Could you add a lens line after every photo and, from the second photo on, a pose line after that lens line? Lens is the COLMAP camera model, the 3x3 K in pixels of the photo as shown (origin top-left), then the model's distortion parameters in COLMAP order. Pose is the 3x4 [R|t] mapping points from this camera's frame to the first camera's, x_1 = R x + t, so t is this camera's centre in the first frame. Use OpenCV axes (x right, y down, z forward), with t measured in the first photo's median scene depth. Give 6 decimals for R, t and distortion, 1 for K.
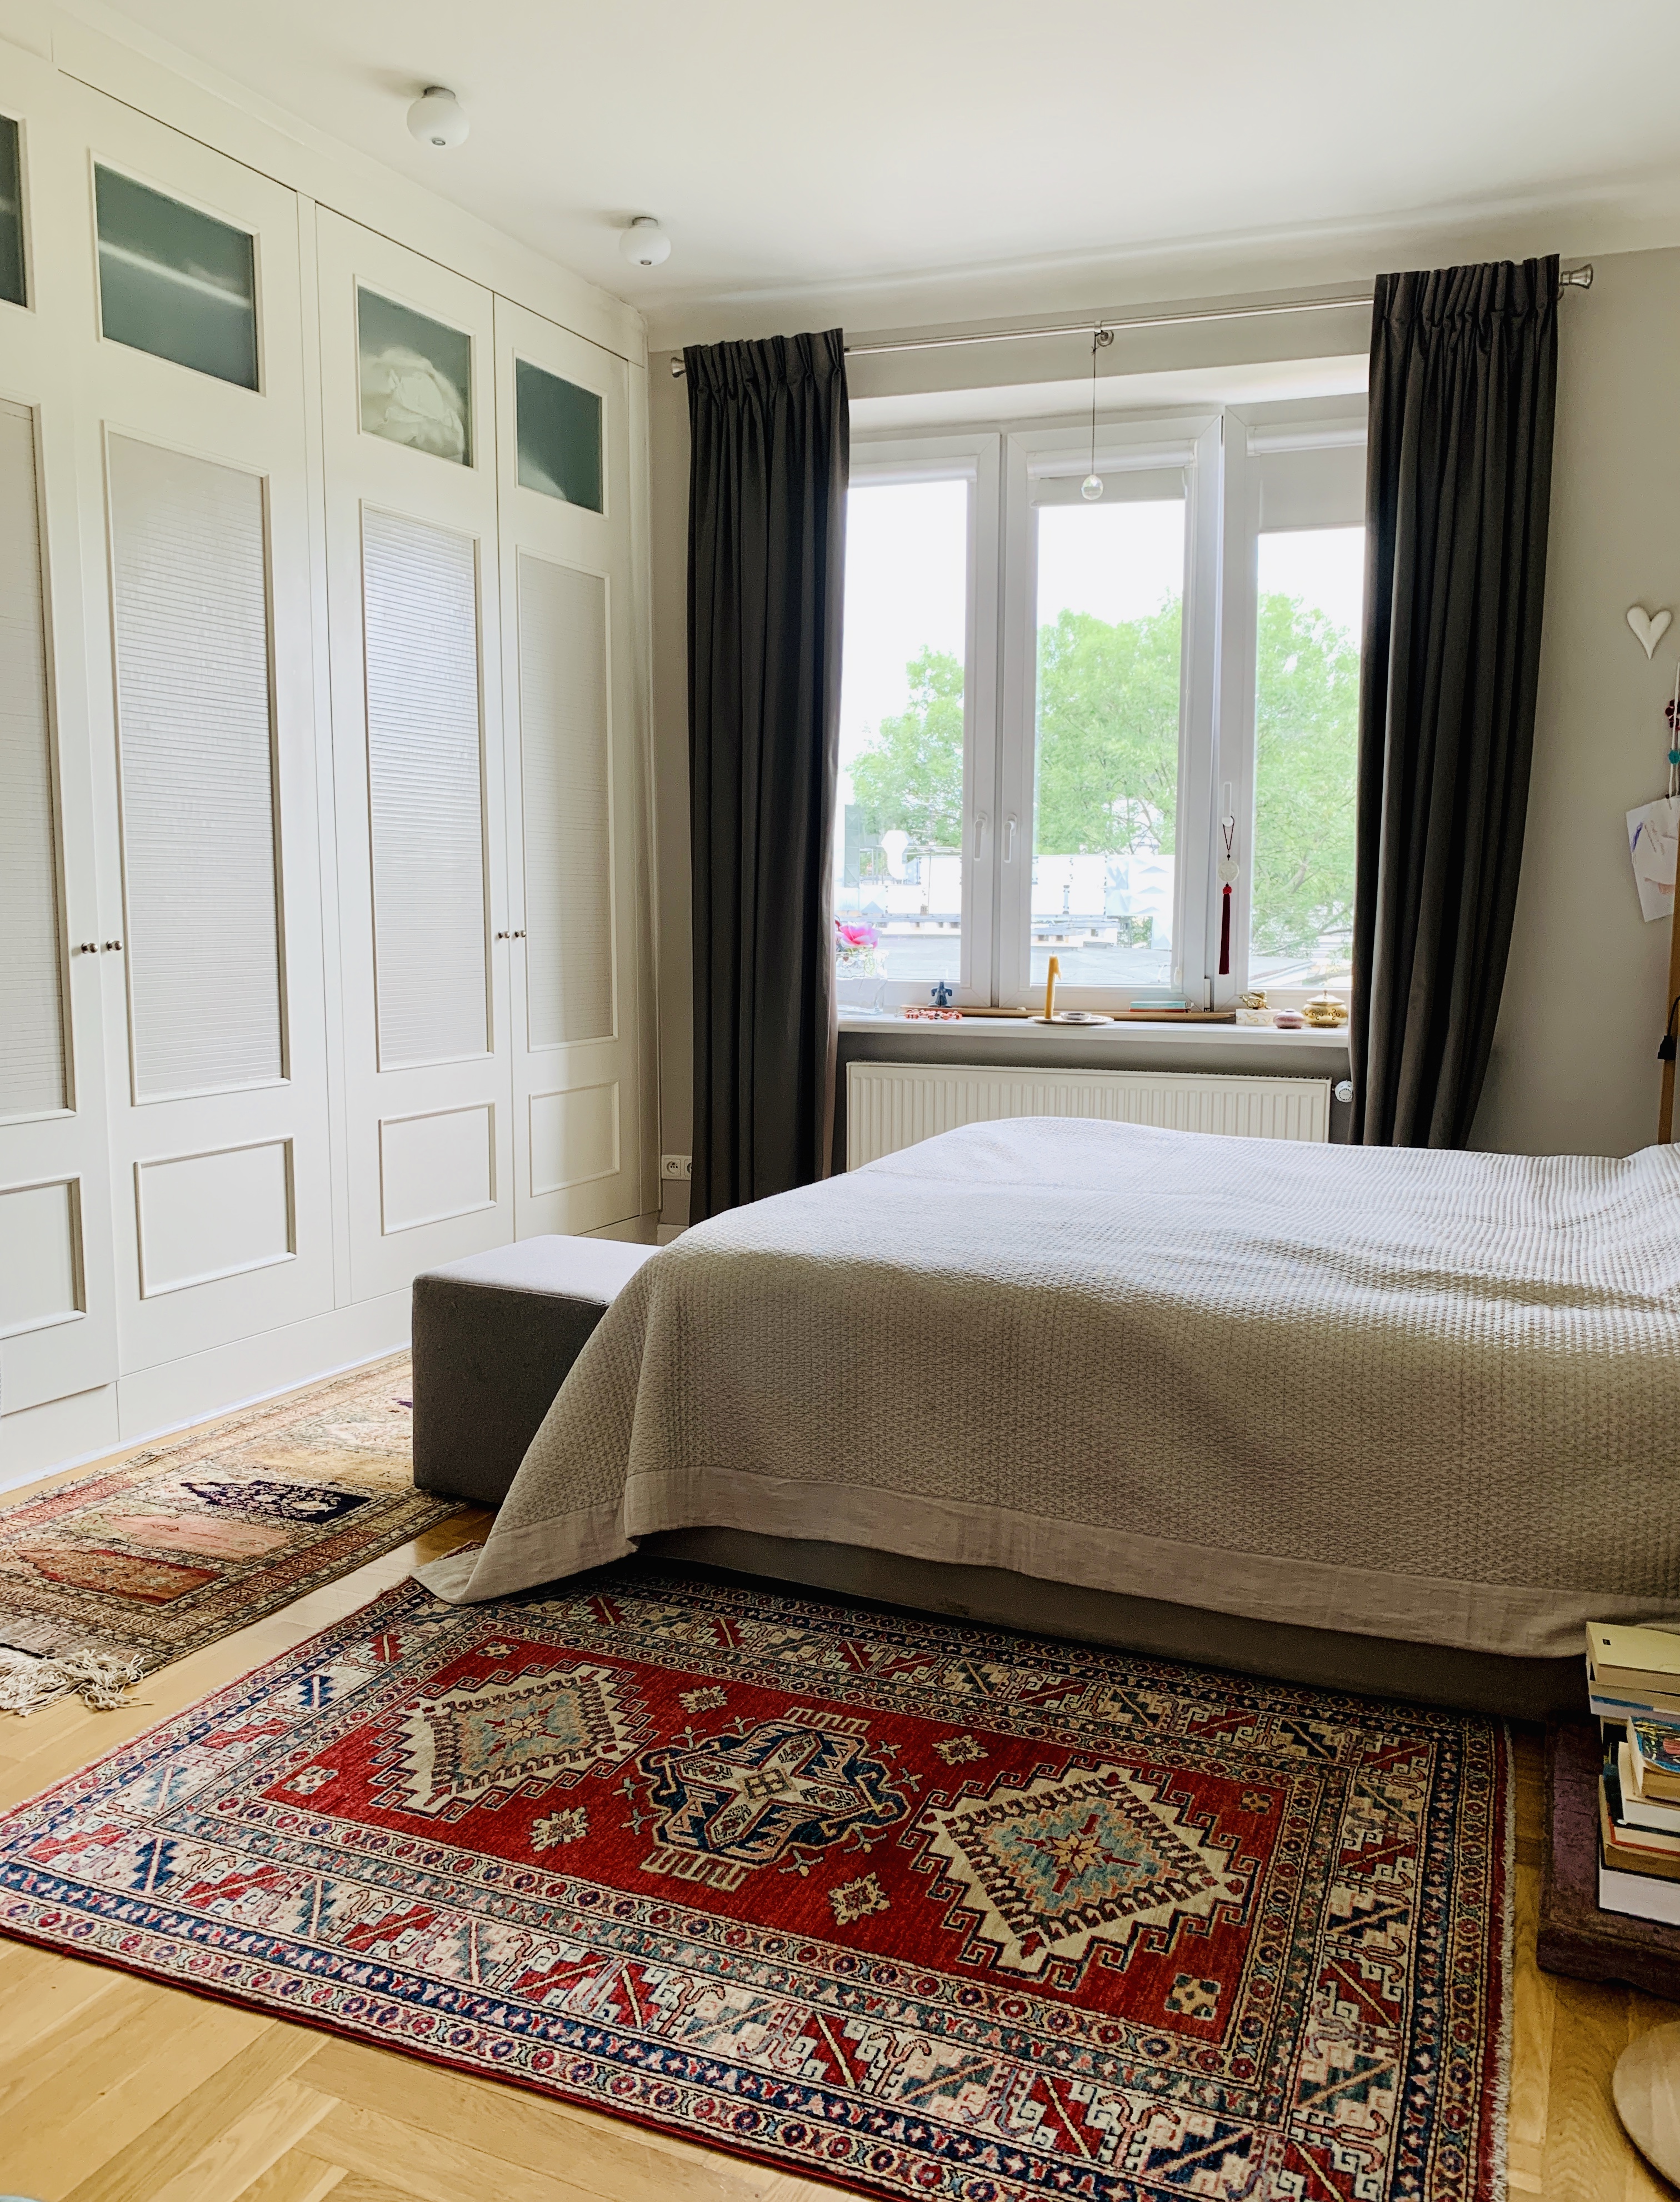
lens RADIAL K [[1764.0, 0, 840.0], [0, 1764.0, 1101.0], [0, 0, 1]] dist [0.035375, -0.013613]
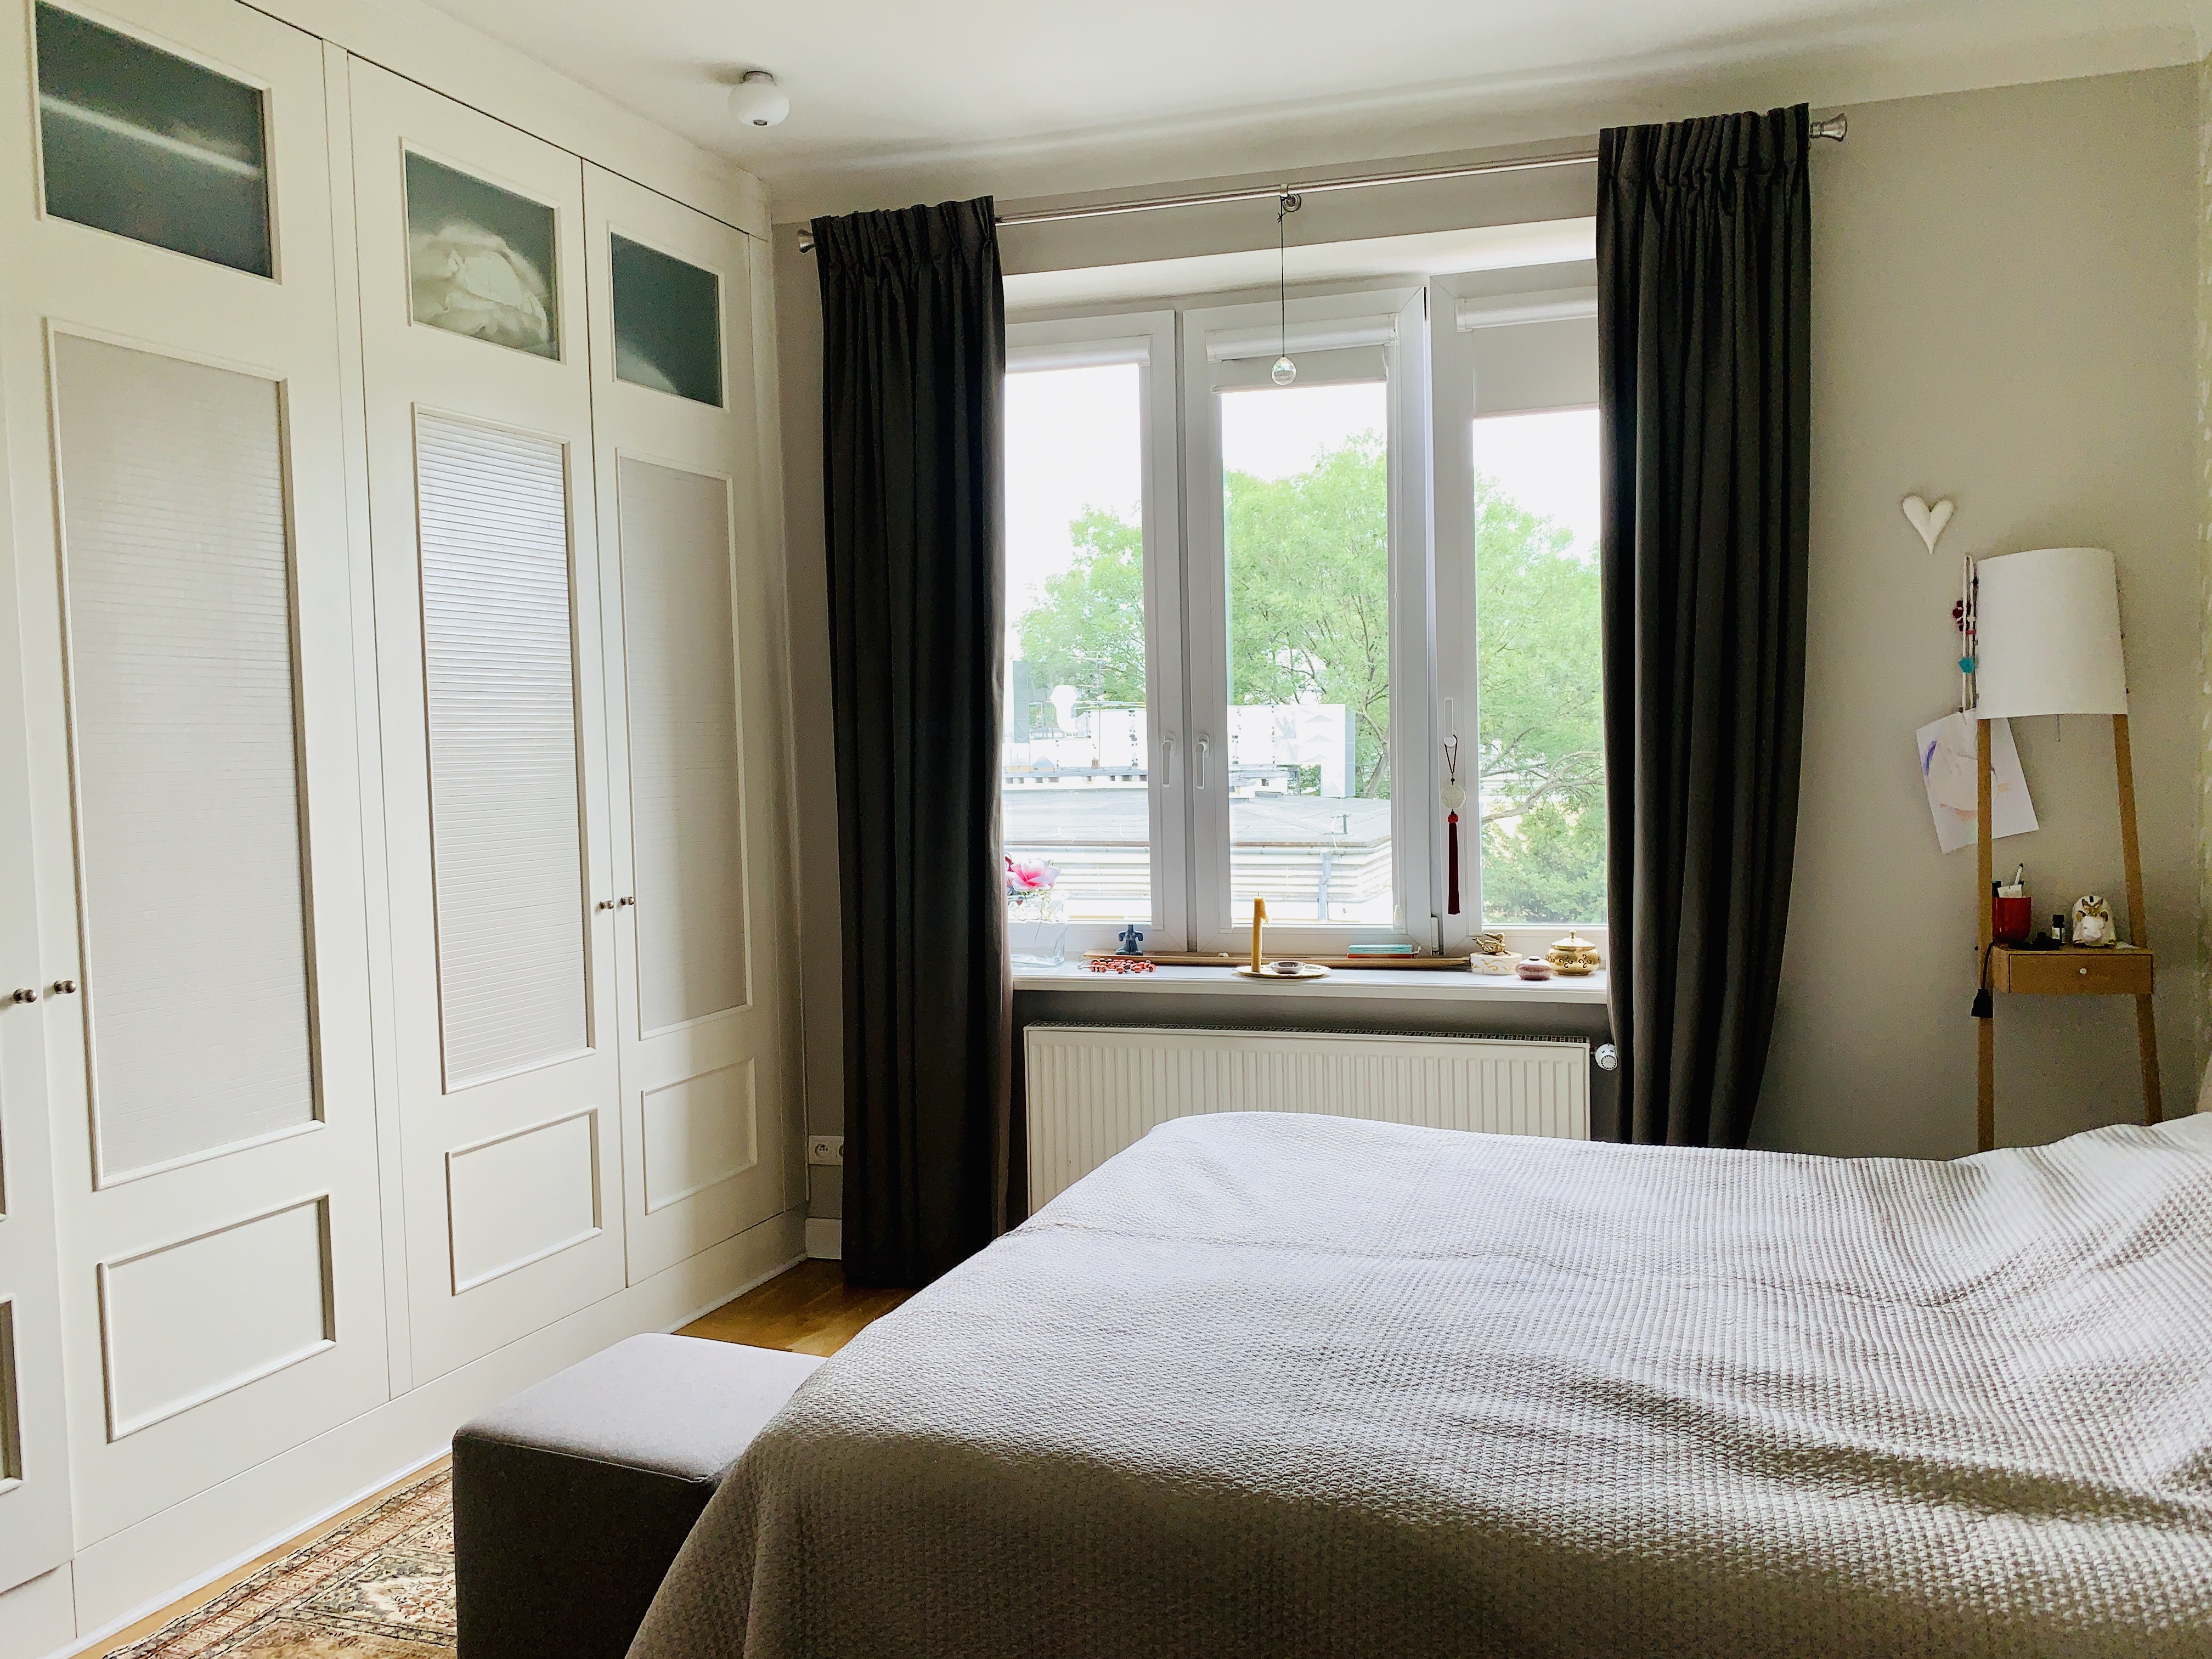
lens RADIAL K [[1714.7, 0, 1106.0], [0, 1714.7, 829.5], [0, 0, 1]] dist [0.065852, -0.050768]
pose [[0.998047, -0.031672, 0.053841, 0.001627], [0.034788, 0.997713, -0.057948, -0.073000], [-0.051883, 0.059708, 0.996867, 0.167470]]
